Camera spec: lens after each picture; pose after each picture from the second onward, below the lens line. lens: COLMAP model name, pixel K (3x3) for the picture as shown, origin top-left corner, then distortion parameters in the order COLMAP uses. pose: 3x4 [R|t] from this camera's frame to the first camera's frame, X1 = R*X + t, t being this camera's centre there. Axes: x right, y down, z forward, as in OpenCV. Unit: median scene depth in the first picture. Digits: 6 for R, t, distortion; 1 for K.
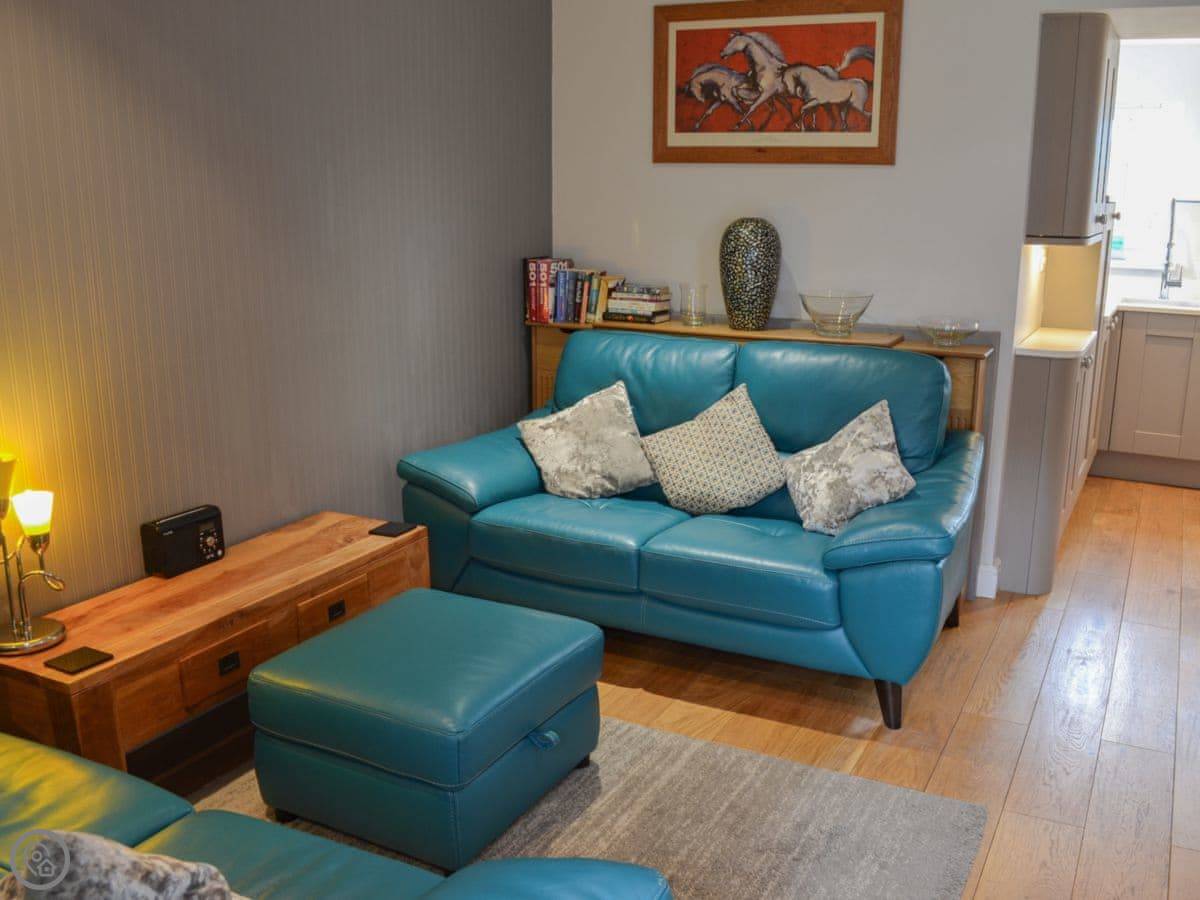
lens RADIAL K [[1133.1, 0, 599.6], [0, 1133.1, 449.7], [0, 0, 1]] dist [-0.047039, 0.000000]
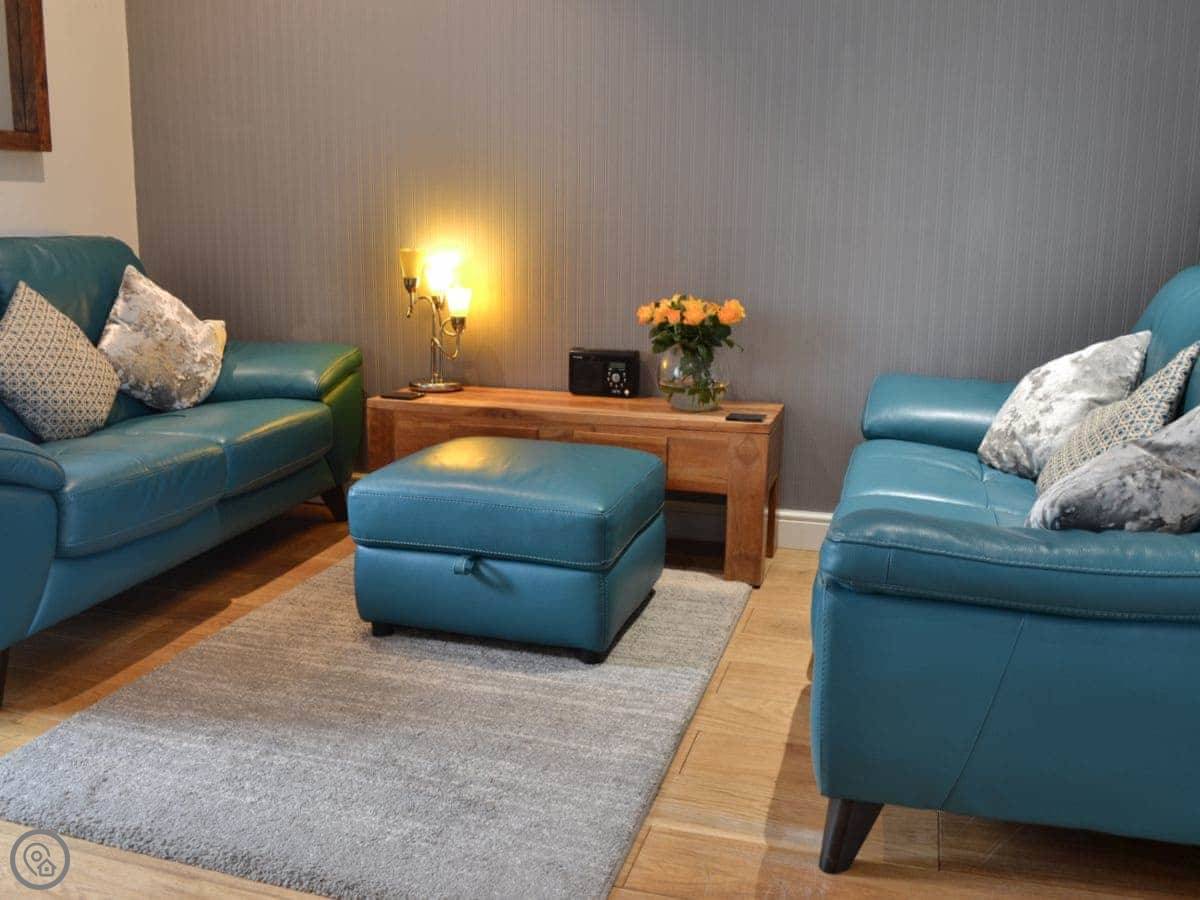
lens RADIAL K [[1133.1, 0, 598.0], [0, 1133.1, 450.4], [0, 0, 1]] dist [-0.047039, 0.000000]
pose [[0.182221, 0.198076, -0.963100, 0.841069], [-0.242666, 0.958260, 0.151168, -0.019922], [0.952843, 0.206165, 0.222681, 0.792591]]
